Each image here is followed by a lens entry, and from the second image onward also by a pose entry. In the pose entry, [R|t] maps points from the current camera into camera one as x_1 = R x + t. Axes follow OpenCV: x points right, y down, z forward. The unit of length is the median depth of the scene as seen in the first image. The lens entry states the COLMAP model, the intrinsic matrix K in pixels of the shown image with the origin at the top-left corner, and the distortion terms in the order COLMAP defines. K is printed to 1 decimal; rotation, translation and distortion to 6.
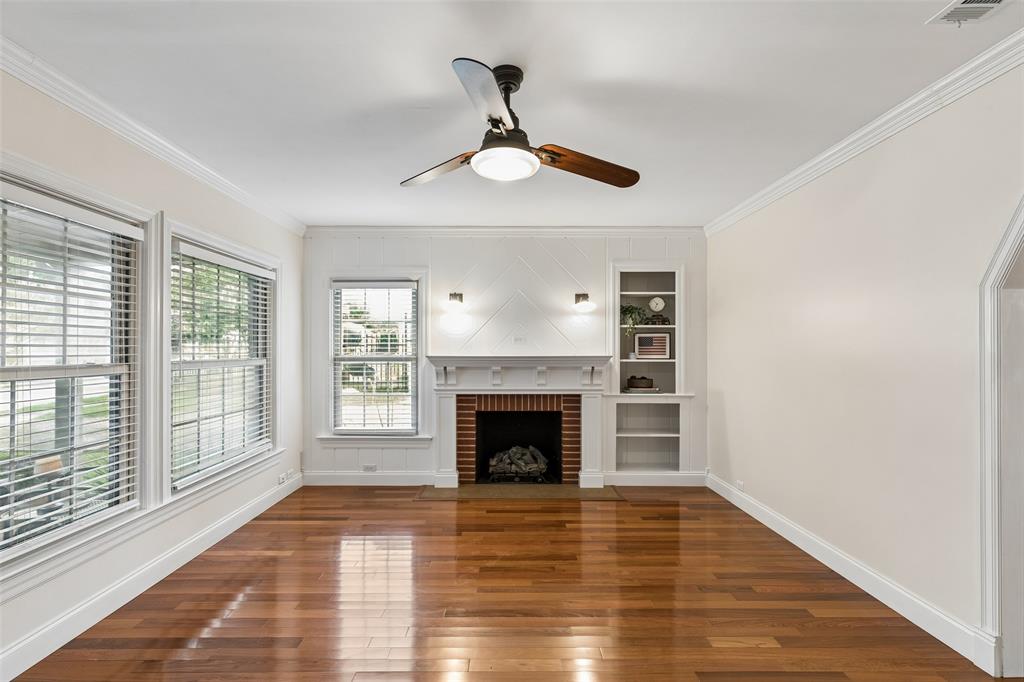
lens RADIAL K [[492.1, 0, 509.0], [0, 492.1, 346.5], [0, 0, 1]] dist [-0.001520, -0.000887]
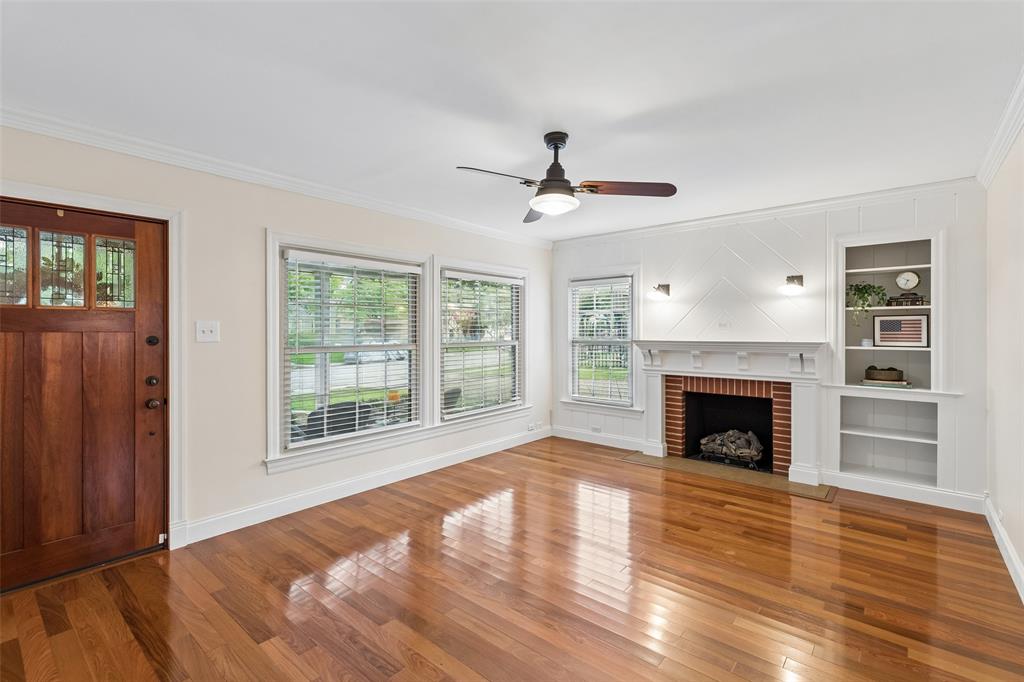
lens RADIAL K [[463.6, 0, 514.1], [0, 463.6, 328.3], [0, 0, 1]] dist [0.000936, -0.000278]
pose [[0.757542, -0.004827, -0.652768, 0.322735], [0.006085, 0.999981, -0.000333, -0.009893], [0.652758, -0.003719, 0.757558, -0.022955]]
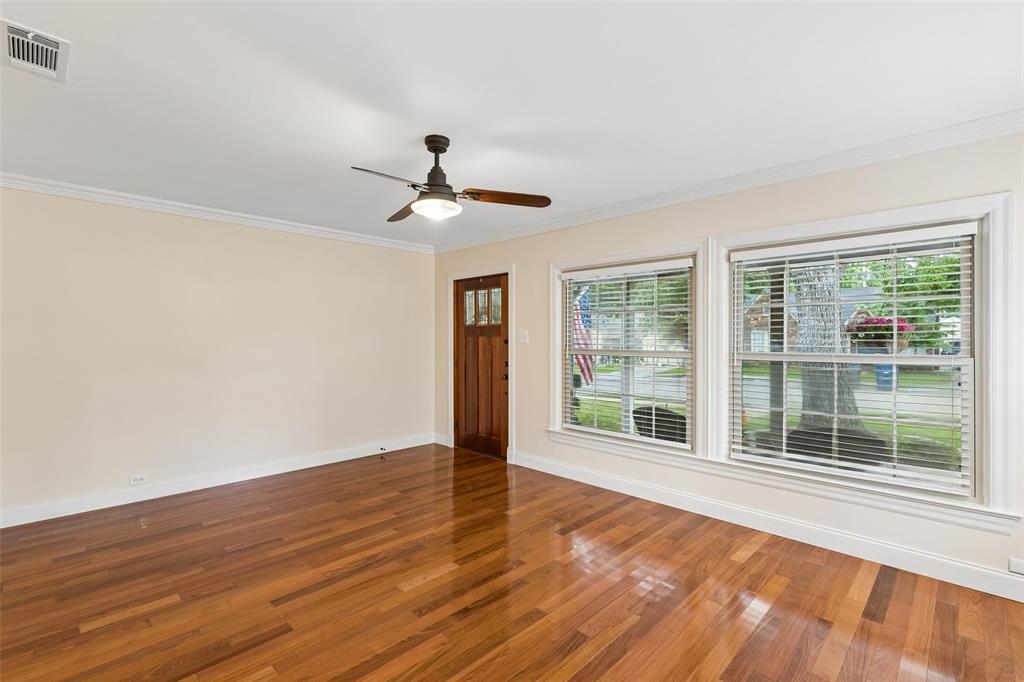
lens RADIAL K [[458.8, 0, 509.7], [0, 458.8, 343.5], [0, 0, 1]] dist [0.000695, -0.000271]
pose [[-0.714255, 0.004691, -0.699870, 0.310131], [0.000635, 0.999981, 0.006055, 0.000943], [0.699885, 0.003881, -0.714245, 0.865373]]
